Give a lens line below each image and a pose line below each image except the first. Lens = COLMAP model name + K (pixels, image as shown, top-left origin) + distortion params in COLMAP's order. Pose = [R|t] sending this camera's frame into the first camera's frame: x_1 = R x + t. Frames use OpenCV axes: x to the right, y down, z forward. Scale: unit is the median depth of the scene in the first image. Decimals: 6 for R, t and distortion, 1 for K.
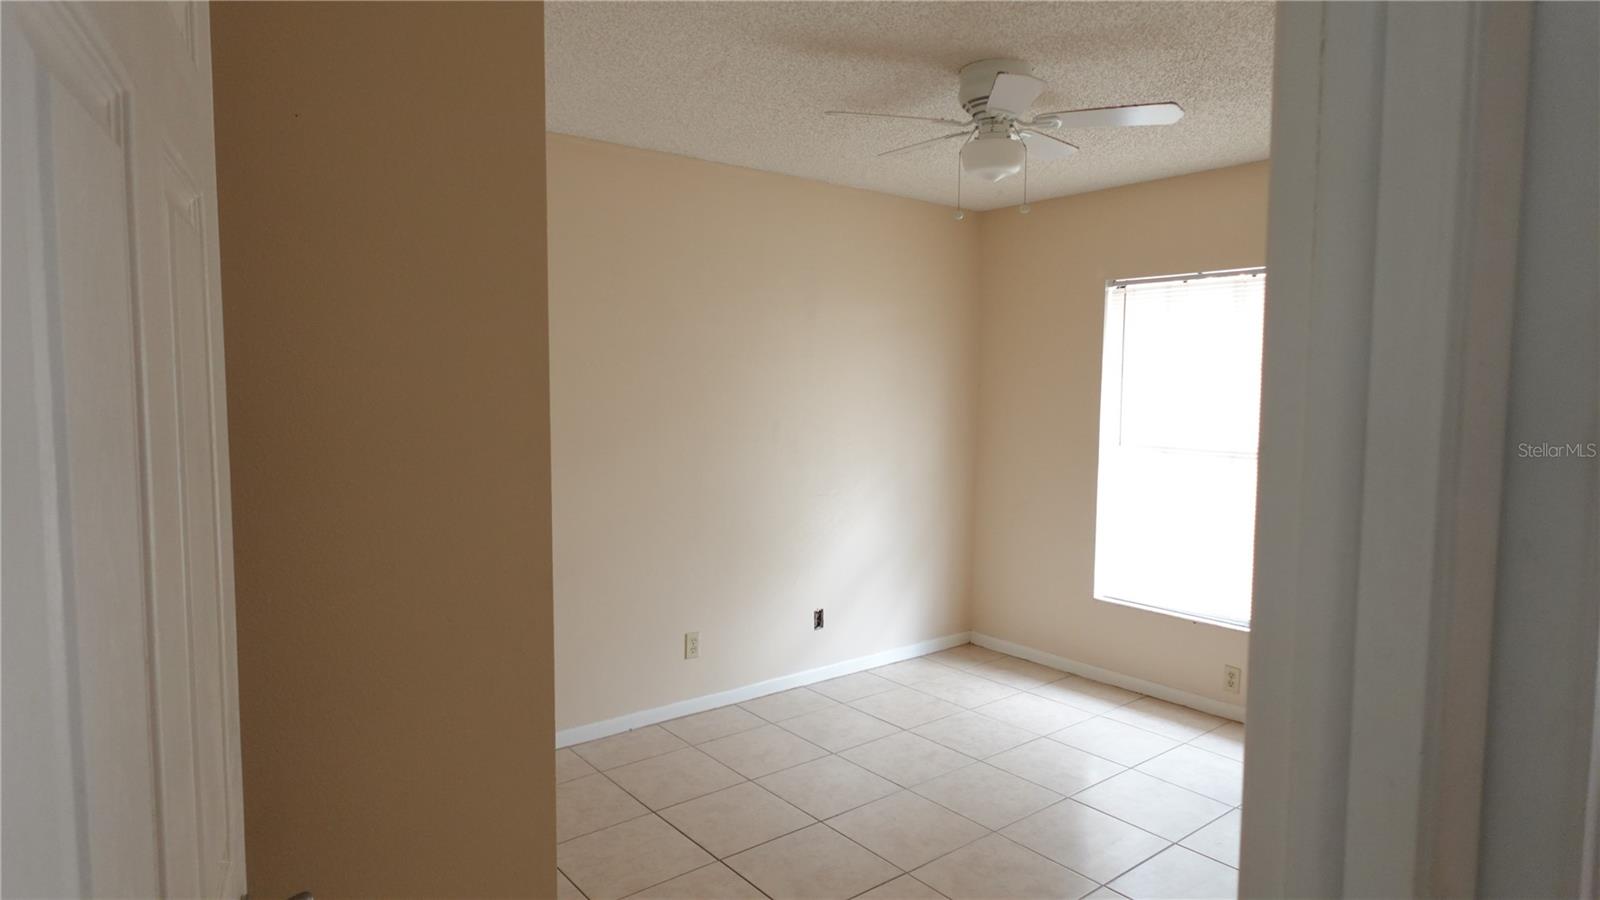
lens RADIAL K [[904.7, 0, 802.6], [0, 904.7, 452.3], [0, 0, 1]] dist [-0.000021, 0.001030]
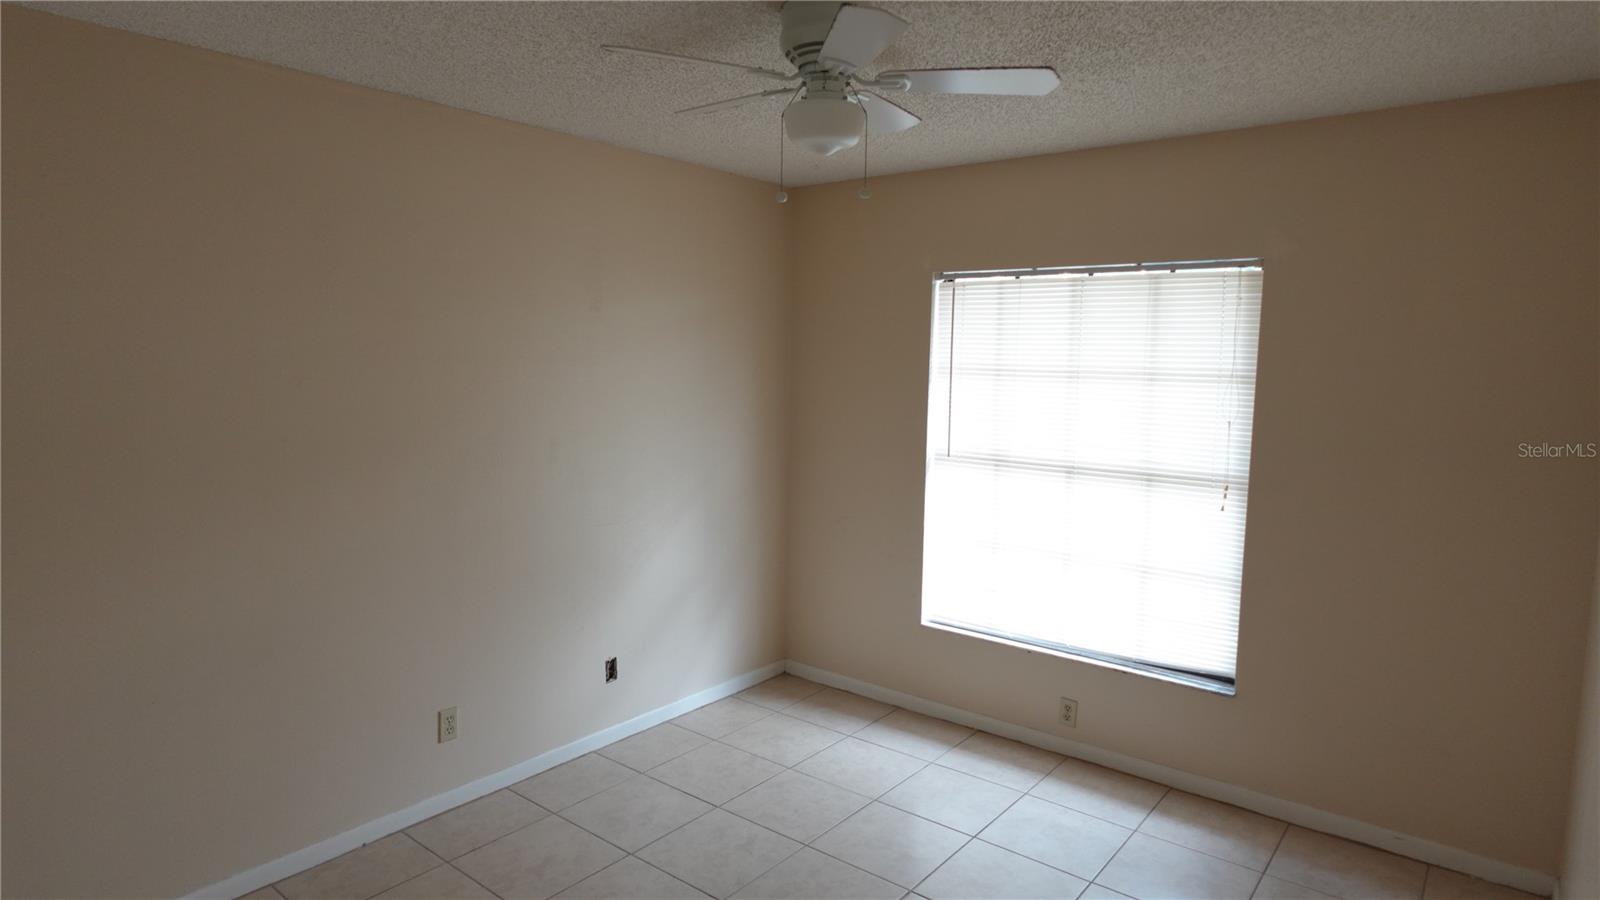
lens RADIAL K [[904.7, 0, 802.6], [0, 904.7, 452.3], [0, 0, 1]] dist [-0.000021, 0.001030]
pose [[0.975345, -0.018372, 0.219922, 0.011977], [0.010757, 0.999302, 0.035773, -0.053560], [-0.220425, -0.032526, 0.974861, 0.176253]]
